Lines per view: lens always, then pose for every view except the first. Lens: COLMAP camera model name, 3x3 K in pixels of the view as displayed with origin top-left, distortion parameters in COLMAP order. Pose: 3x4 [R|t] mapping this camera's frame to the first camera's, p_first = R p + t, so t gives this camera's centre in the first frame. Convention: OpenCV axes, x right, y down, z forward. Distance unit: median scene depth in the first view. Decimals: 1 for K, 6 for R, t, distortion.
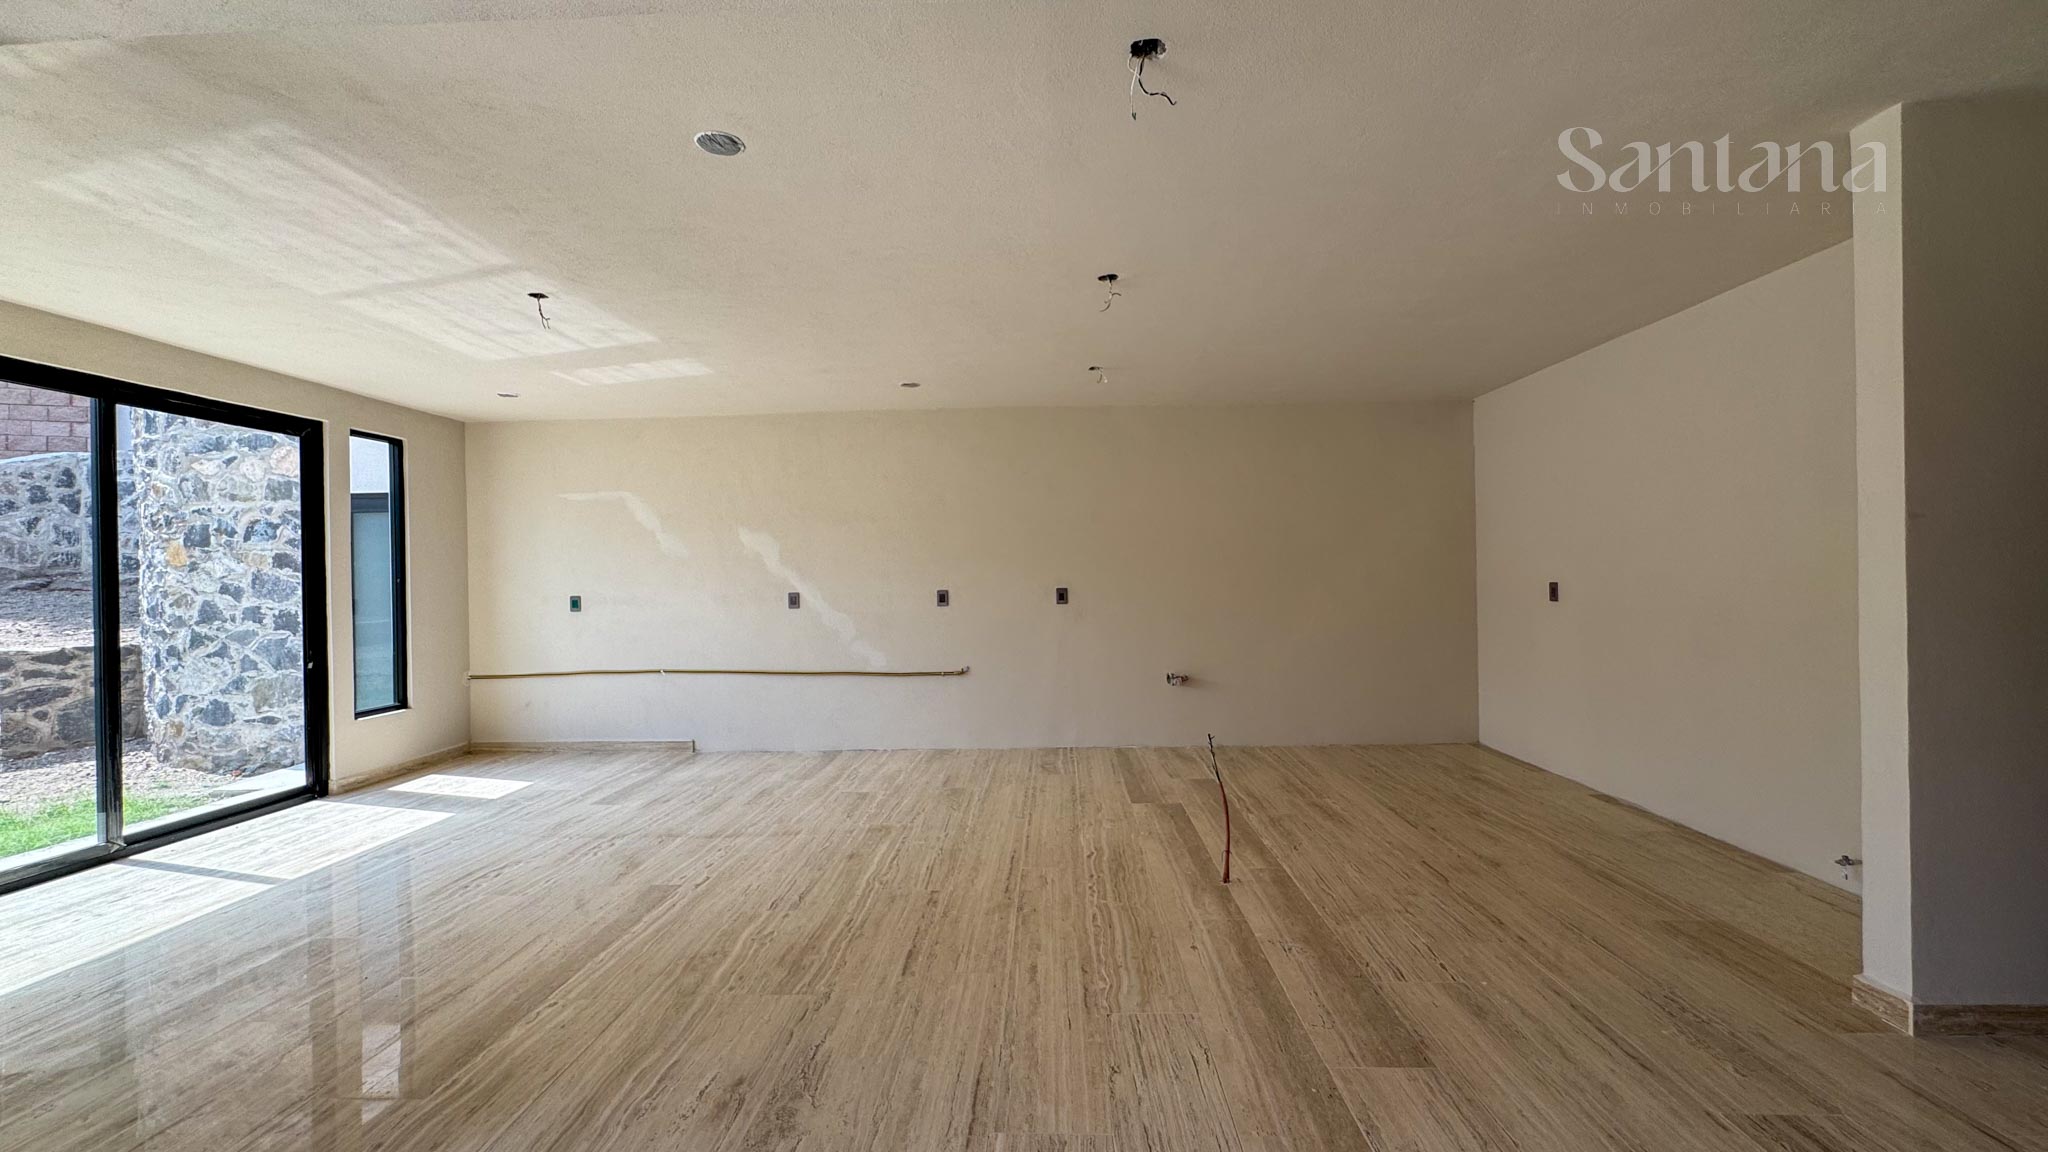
lens RADIAL K [[817.9, 0, 1022.9], [0, 817.9, 574.1], [0, 0, 1]] dist [-0.005502, 0.000713]
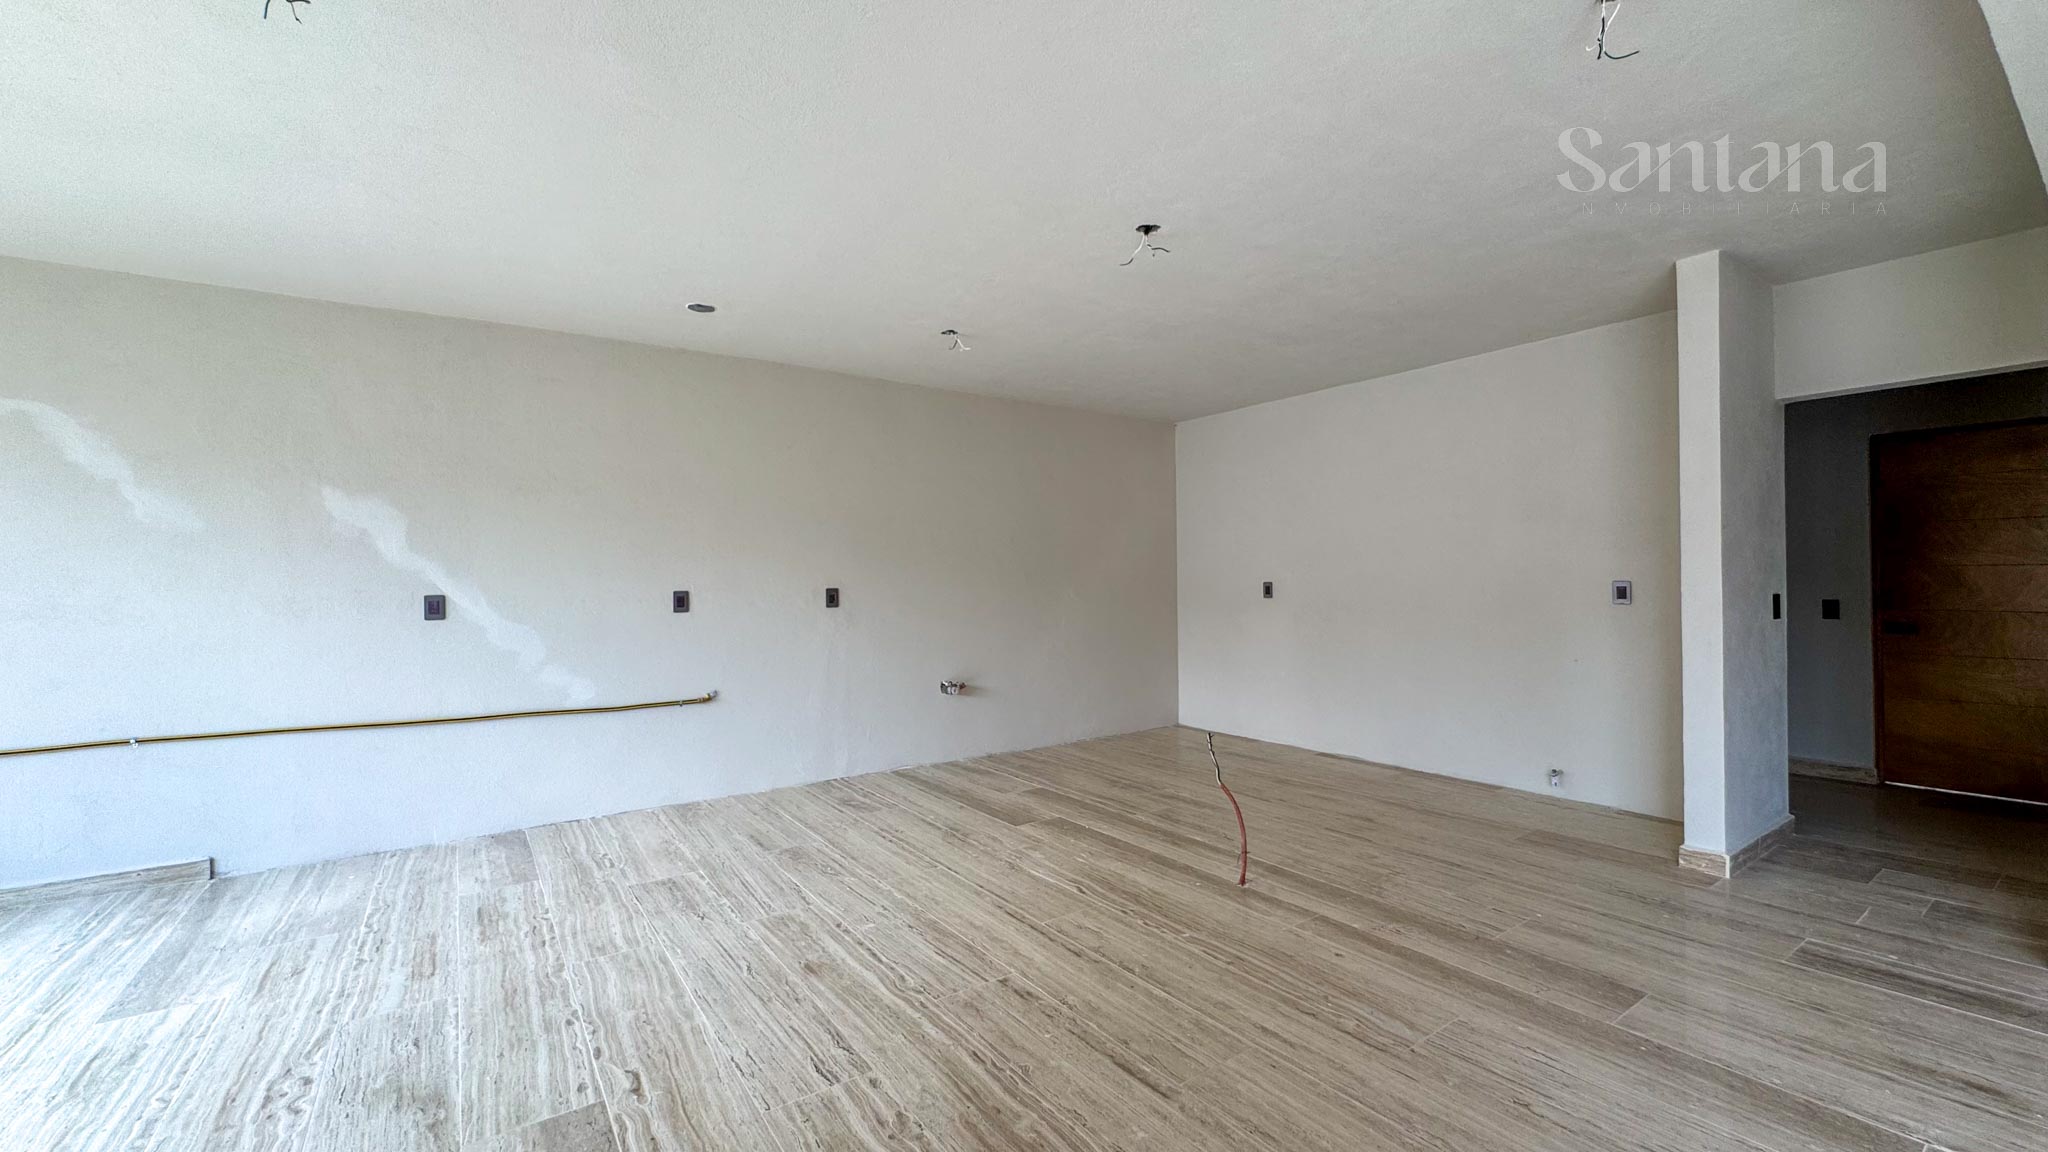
lens RADIAL K [[817.9, 0, 1025.0], [0, 817.9, 576.6], [0, 0, 1]] dist [-0.005502, 0.000713]
pose [[0.796403, 0.010365, 0.604677, -0.407768], [-0.002716, 0.999904, -0.013562, 0.021244], [-0.604760, 0.009159, 0.796355, 0.289731]]
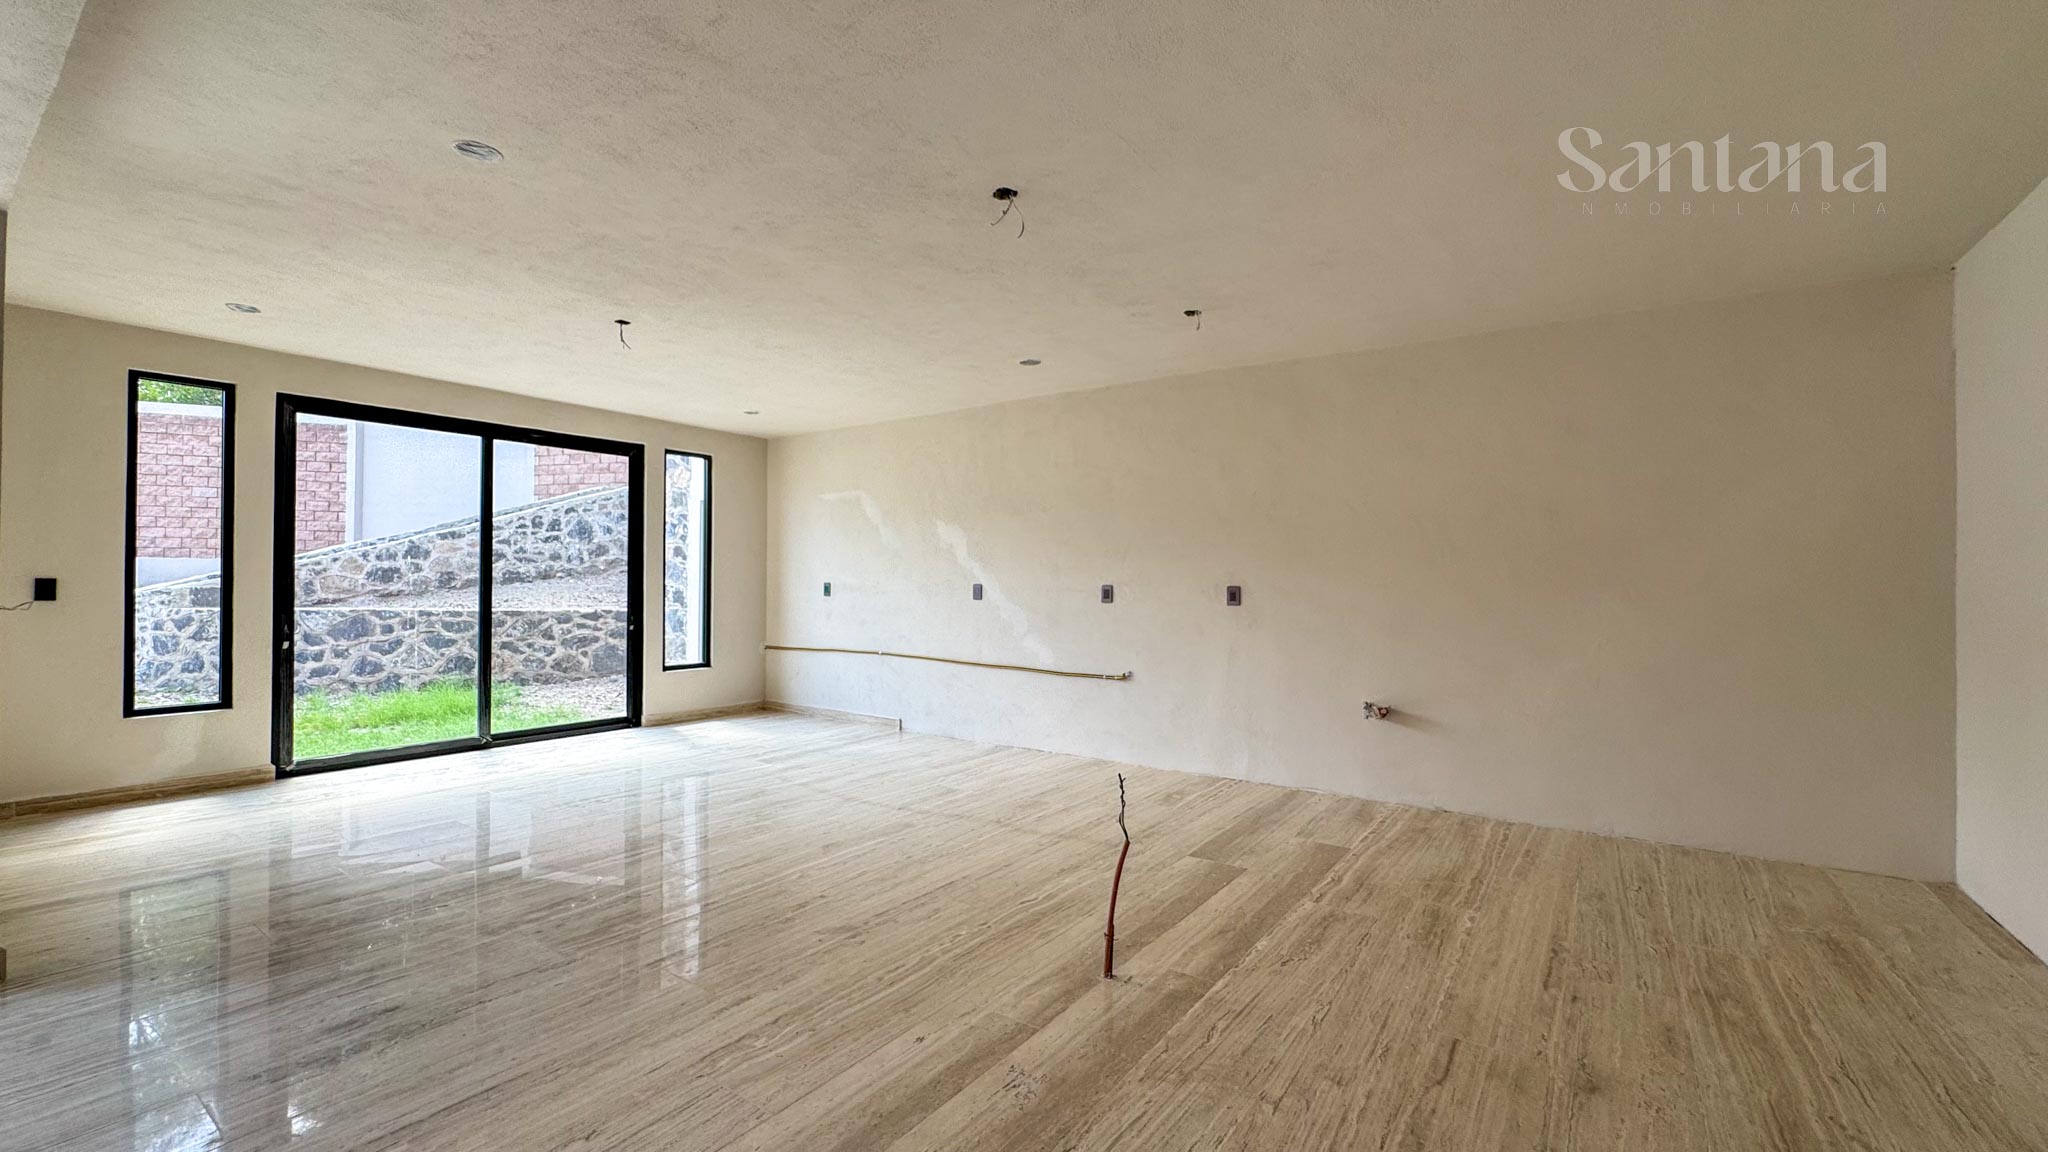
lens RADIAL K [[817.9, 0, 1024.1], [0, 817.9, 574.3], [0, 0, 1]] dist [-0.005502, 0.000713]
pose [[0.836130, 0.018283, -0.548227, 0.438171], [-0.021442, 0.999770, 0.000638, 0.011733], [0.548113, 0.011221, 0.836329, 0.254848]]
